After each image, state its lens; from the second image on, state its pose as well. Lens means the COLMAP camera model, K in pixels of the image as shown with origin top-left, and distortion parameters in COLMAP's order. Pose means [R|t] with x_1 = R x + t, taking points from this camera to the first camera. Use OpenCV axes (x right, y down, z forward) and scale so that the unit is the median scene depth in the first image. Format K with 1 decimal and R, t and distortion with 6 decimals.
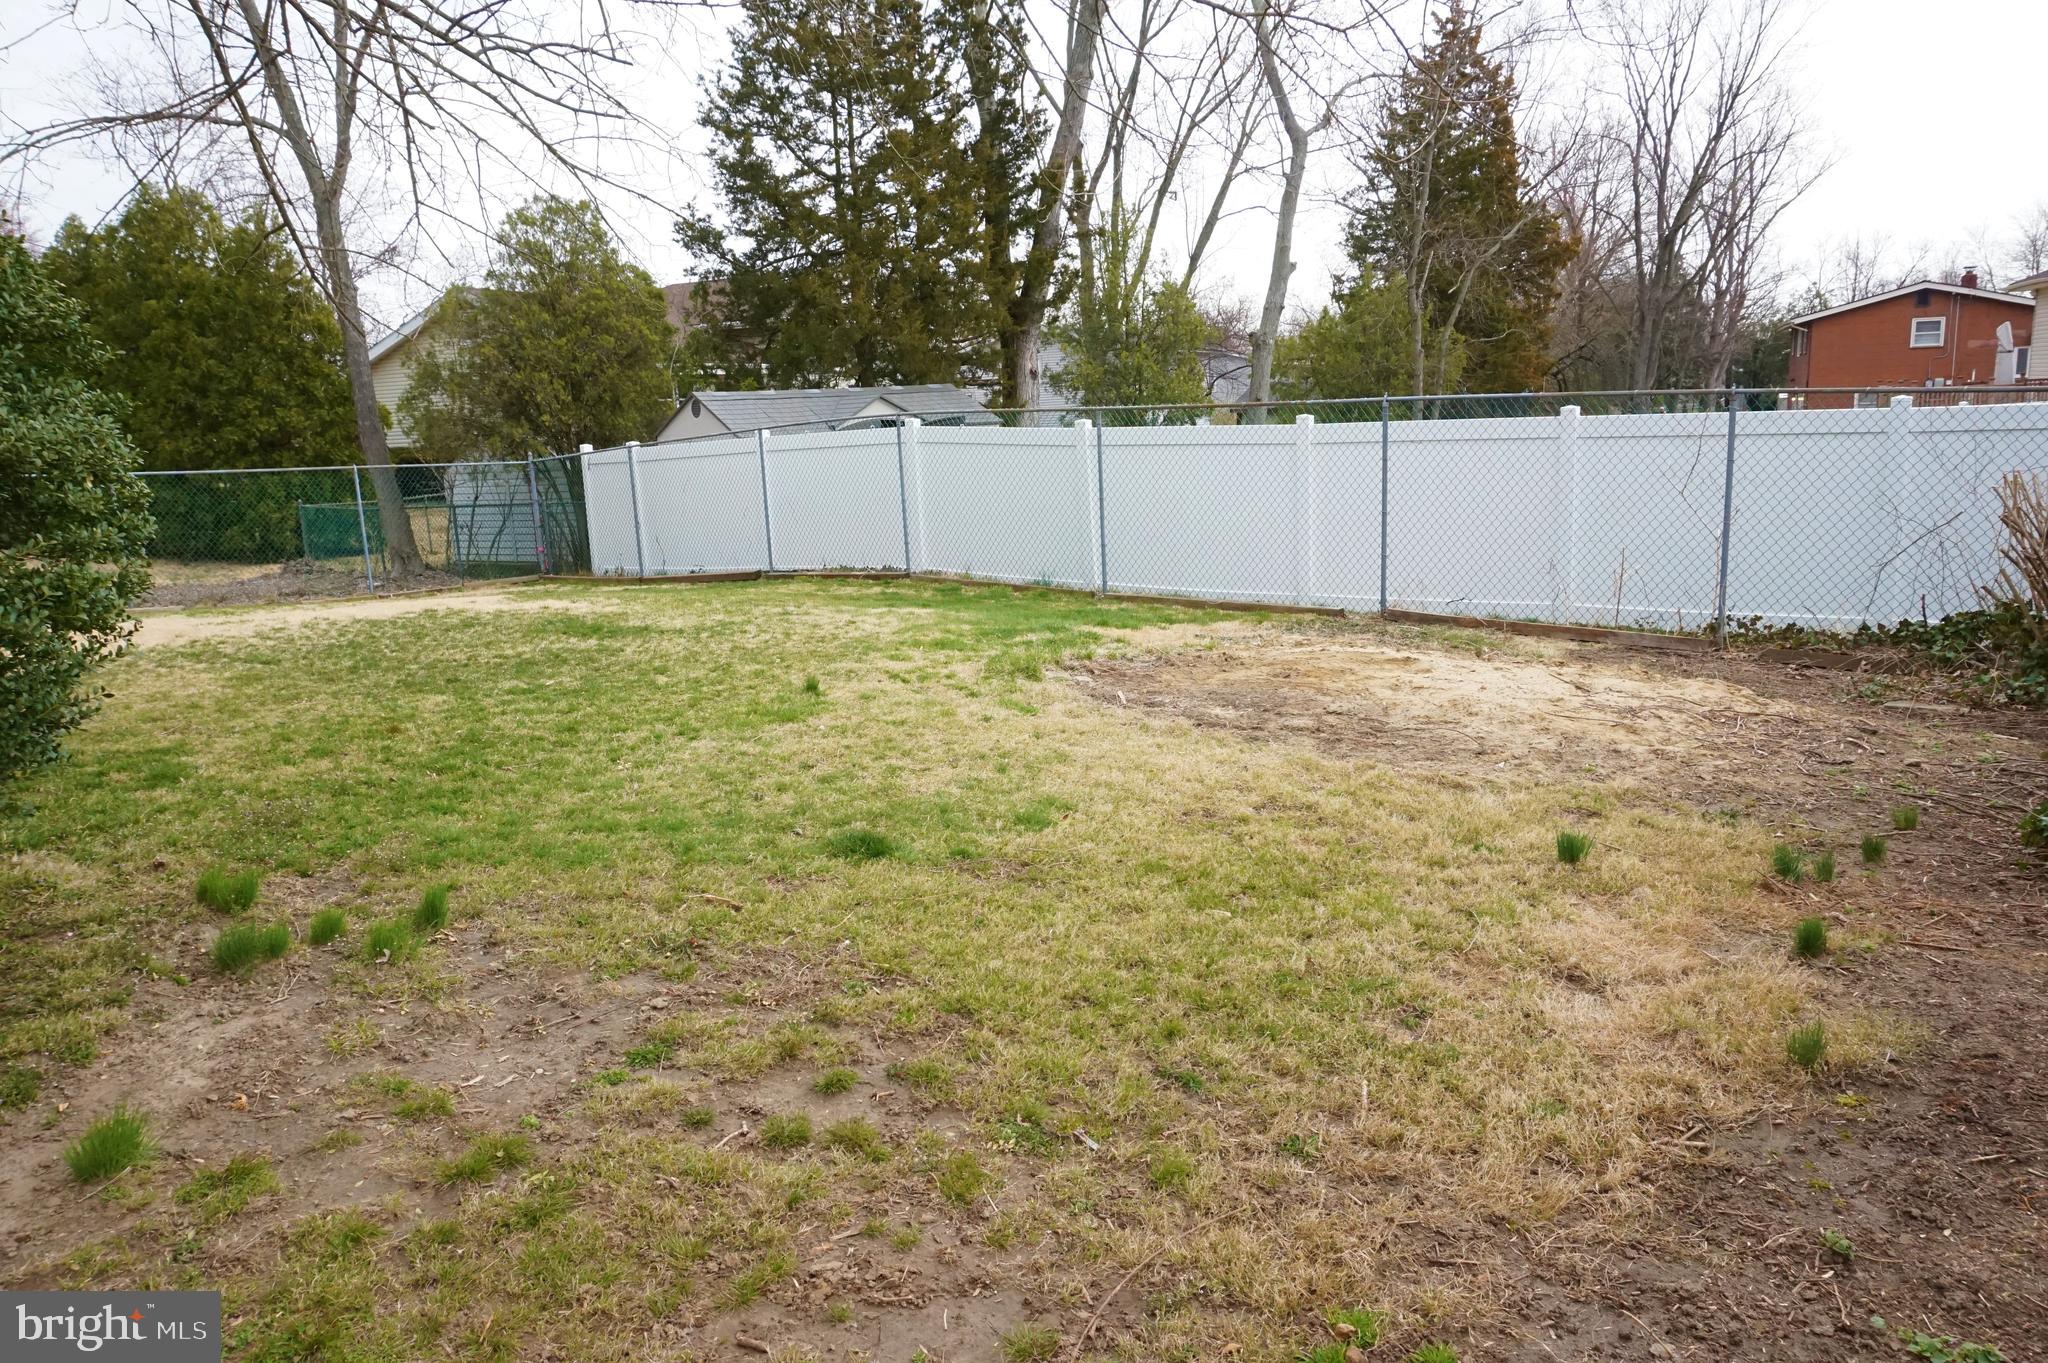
lens RADIAL K [[1374.8, 0, 1029.0], [0, 1374.8, 682.3], [0, 0, 1]] dist [-0.052795, 0.039480]
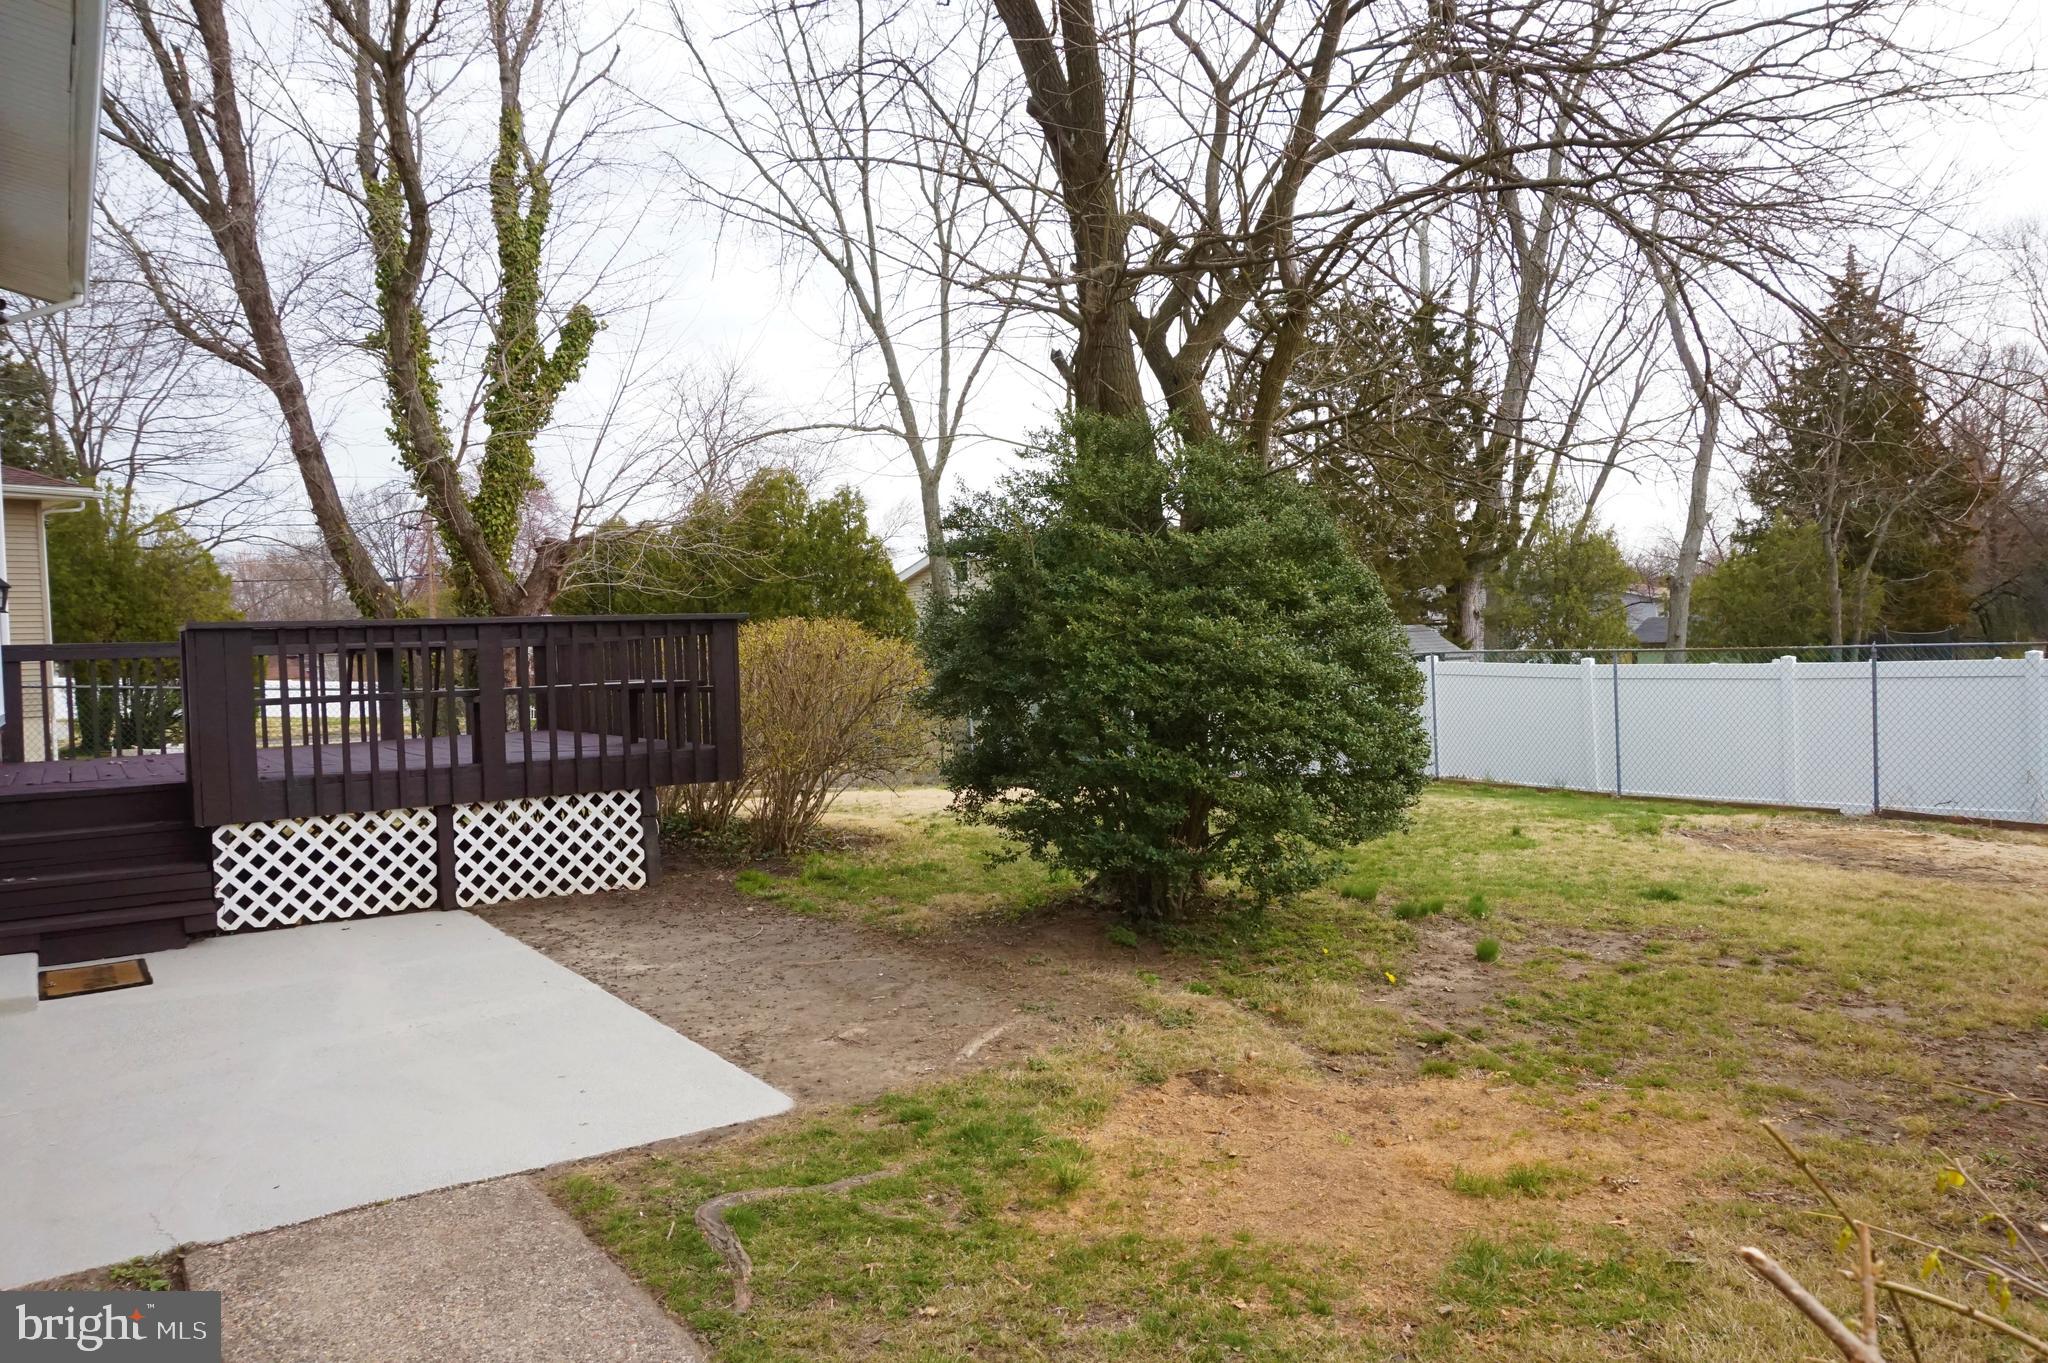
lens RADIAL K [[1374.8, 0, 1029.0], [0, 1374.8, 682.3], [0, 0, 1]] dist [-0.052795, 0.039480]
pose [[0.971995, 0.010591, -0.234761, -0.077110], [-0.048491, 0.986525, -0.156262, 0.023616], [0.229942, 0.163270, 0.959411, -0.147326]]
